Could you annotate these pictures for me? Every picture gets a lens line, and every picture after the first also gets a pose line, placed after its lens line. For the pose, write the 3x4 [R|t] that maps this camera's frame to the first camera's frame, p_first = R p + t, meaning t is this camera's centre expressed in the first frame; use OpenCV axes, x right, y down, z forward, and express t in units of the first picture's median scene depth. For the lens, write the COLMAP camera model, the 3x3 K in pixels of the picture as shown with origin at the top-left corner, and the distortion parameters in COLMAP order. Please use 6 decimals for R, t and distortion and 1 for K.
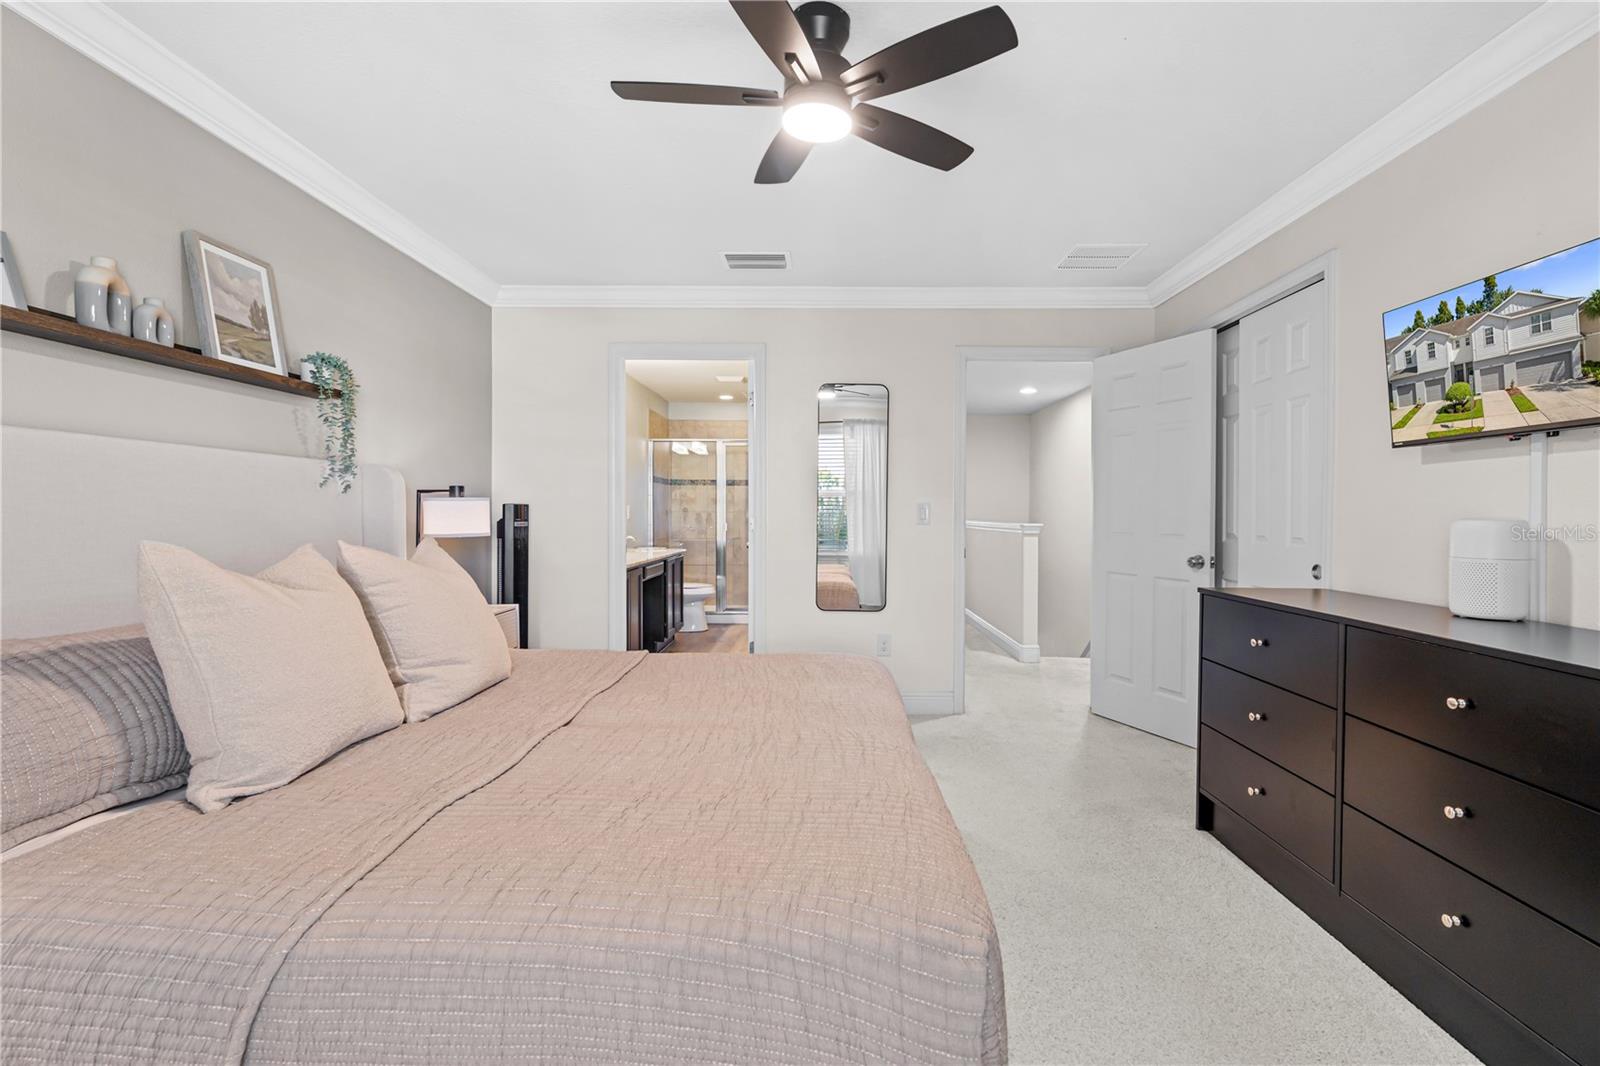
lens RADIAL K [[723.9, 0, 808.7], [0, 723.9, 525.2], [0, 0, 1]] dist [-0.007350, 0.000051]
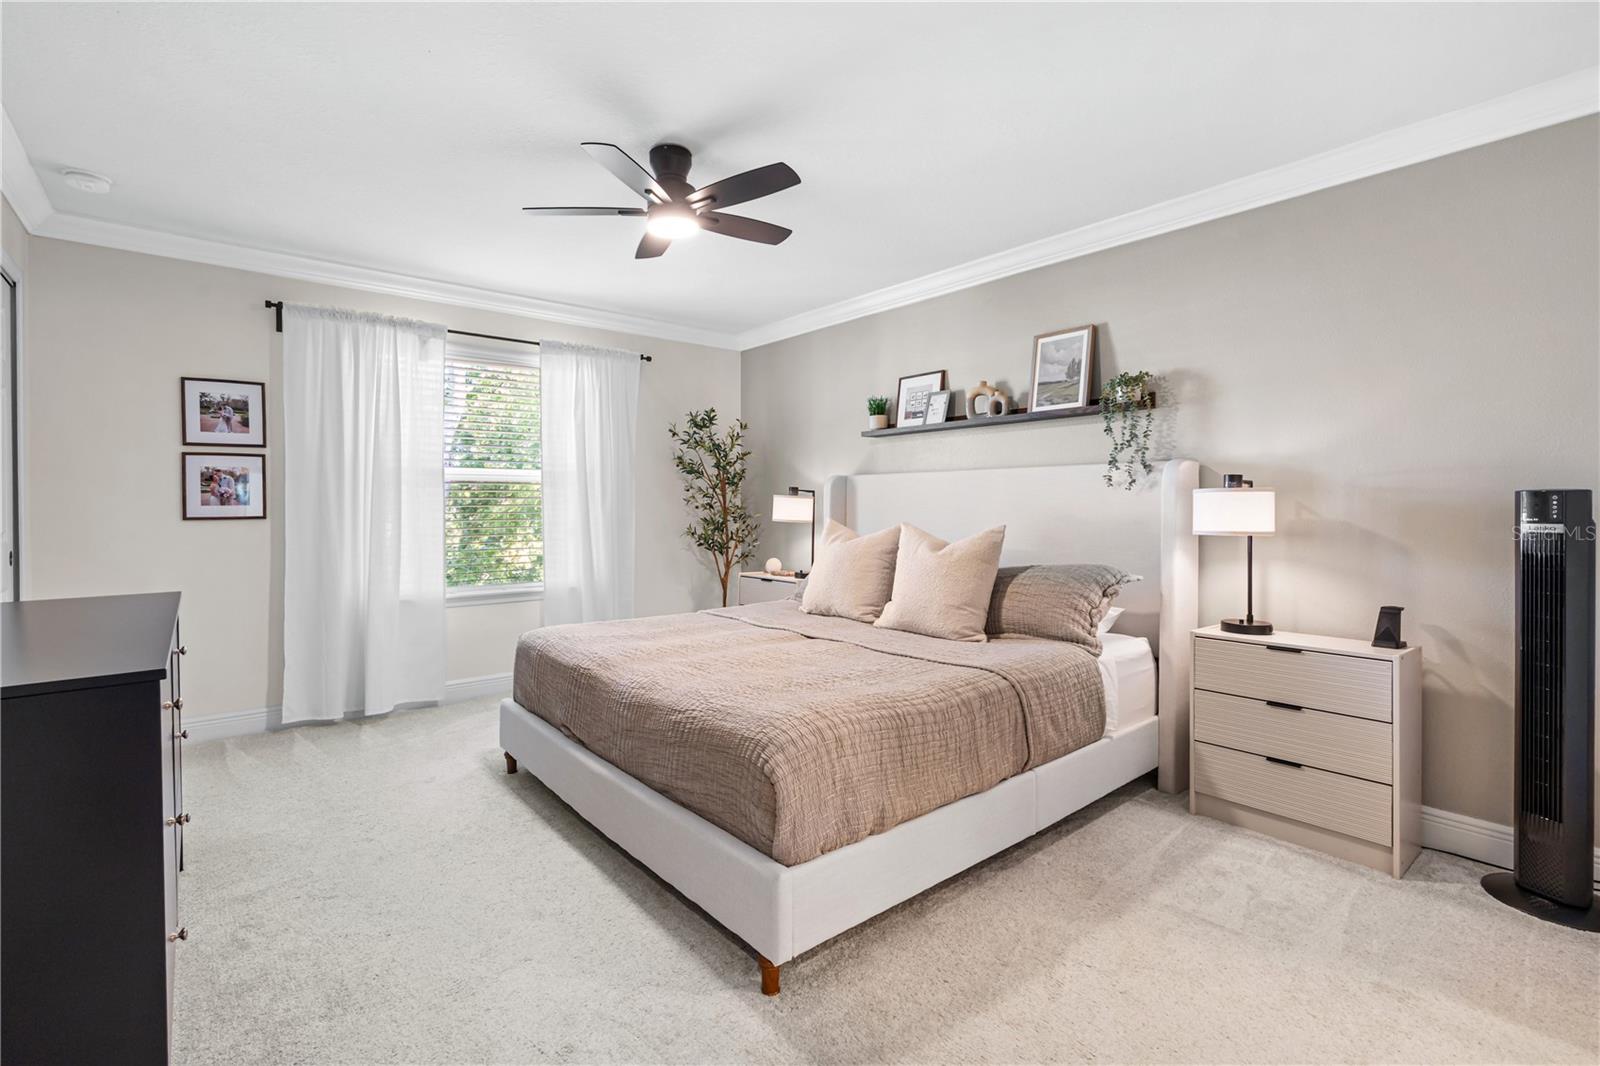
lens RADIAL K [[730.2, 0, 791.2], [0, 730.2, 509.3], [0, 0, 1]] dist [-0.002878, 0.000605]
pose [[-0.753264, -0.000780, -0.657717, 0.651722], [-0.013356, 0.999811, 0.014111, -0.029996], [0.657582, 0.019414, -0.753133, 1.881628]]
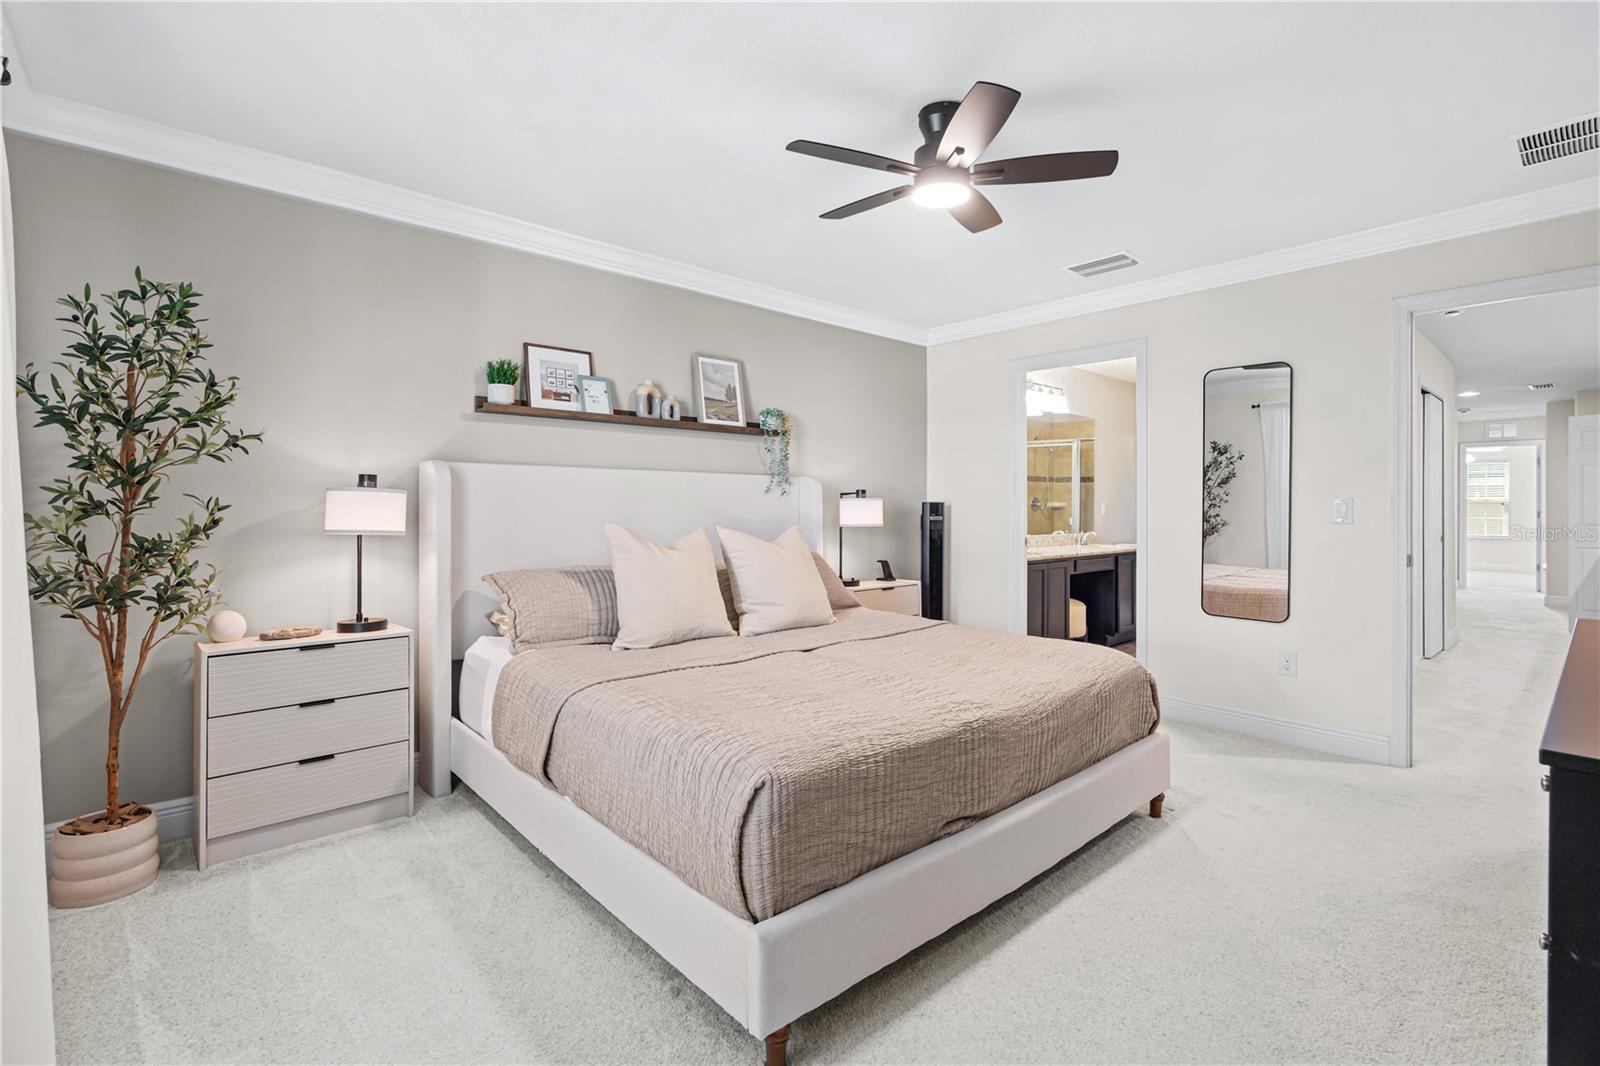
lens RADIAL K [[704.4, 0, 793.7], [0, 704.4, 520.2], [0, 0, 1]] dist [-0.003011, -0.000112]
pose [[0.669641, 0.013134, -0.742569, 0.621085], [-0.013533, 0.999893, 0.005482, -0.002441], [0.742562, 0.006378, 0.669747, 0.004352]]
